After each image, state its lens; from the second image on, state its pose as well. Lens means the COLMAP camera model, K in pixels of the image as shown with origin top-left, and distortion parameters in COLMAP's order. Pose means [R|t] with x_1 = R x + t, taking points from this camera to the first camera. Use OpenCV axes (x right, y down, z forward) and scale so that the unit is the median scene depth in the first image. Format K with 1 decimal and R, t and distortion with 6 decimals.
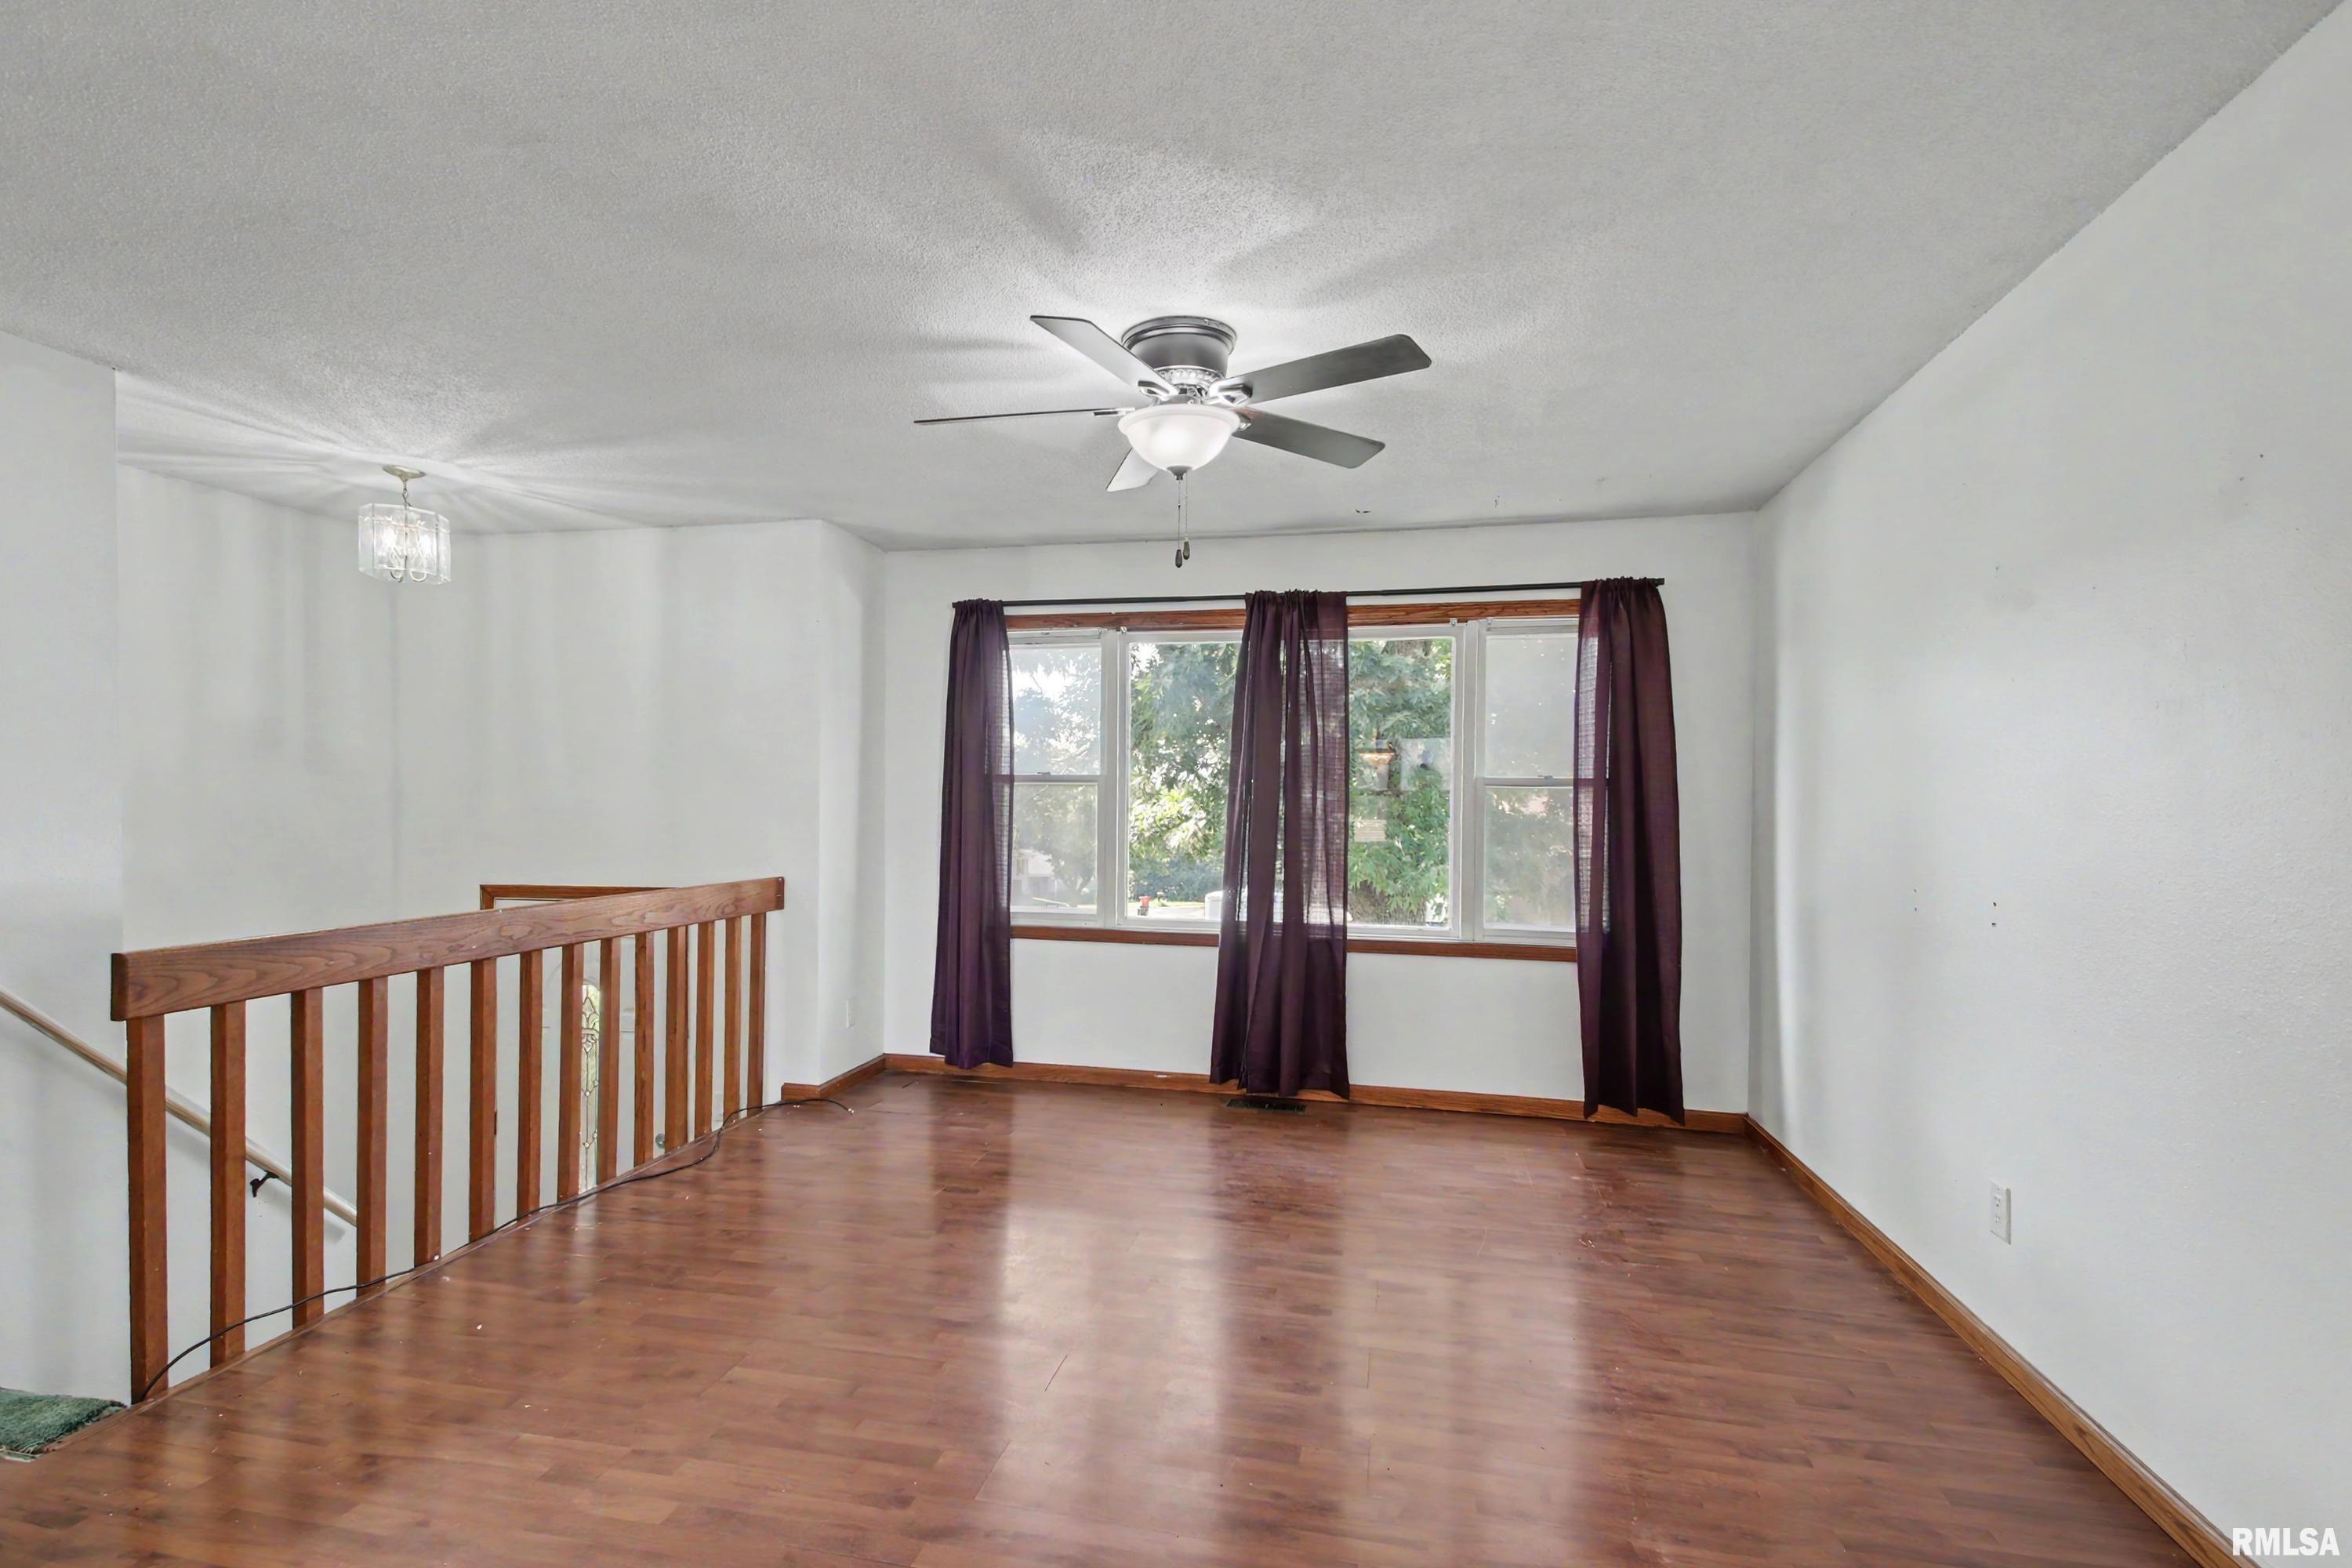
lens RADIAL K [[1133.2, 0, 1175.0], [0, 1133.2, 801.6], [0, 0, 1]] dist [-0.001394, -0.000090]
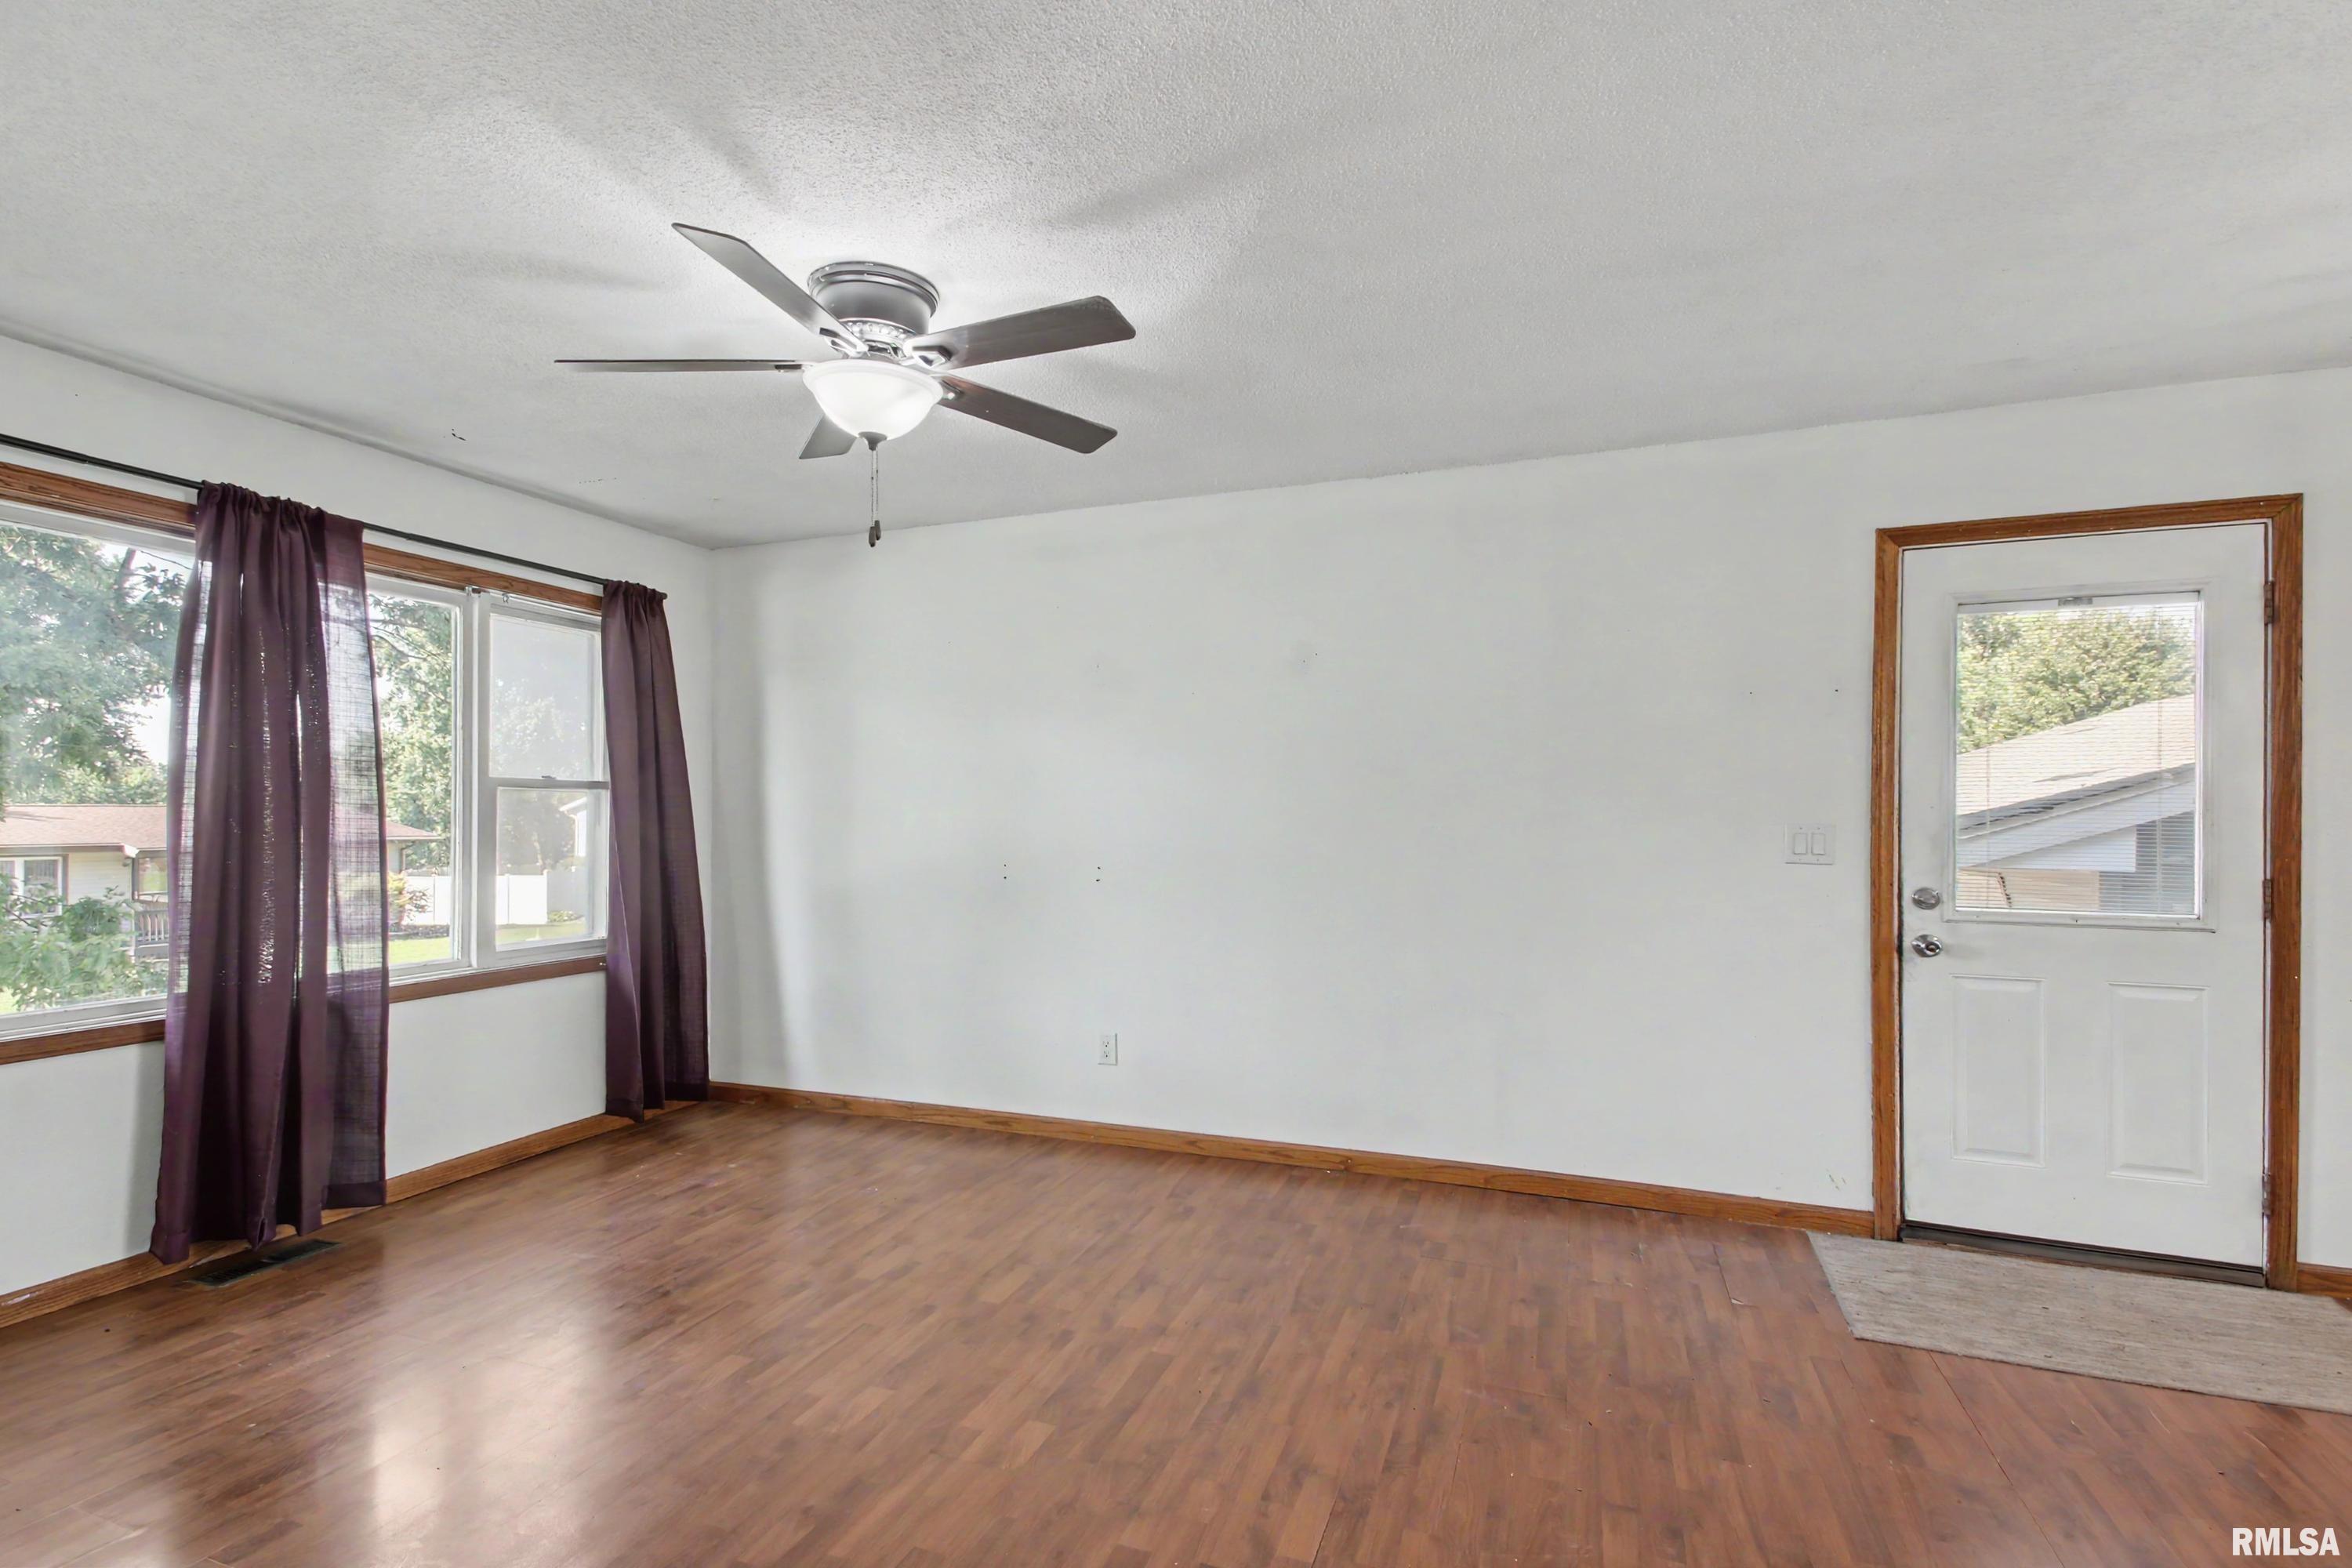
lens RADIAL K [[1064.4, 0, 1176.0], [0, 1064.4, 784.0], [0, 0, 1]] dist [0.001063, 0.000210]
pose [[0.133523, 0.018132, 0.990880, -0.482902], [-0.006804, 0.999826, -0.017379, -0.005294], [-0.991022, -0.004421, 0.133623, 0.391184]]
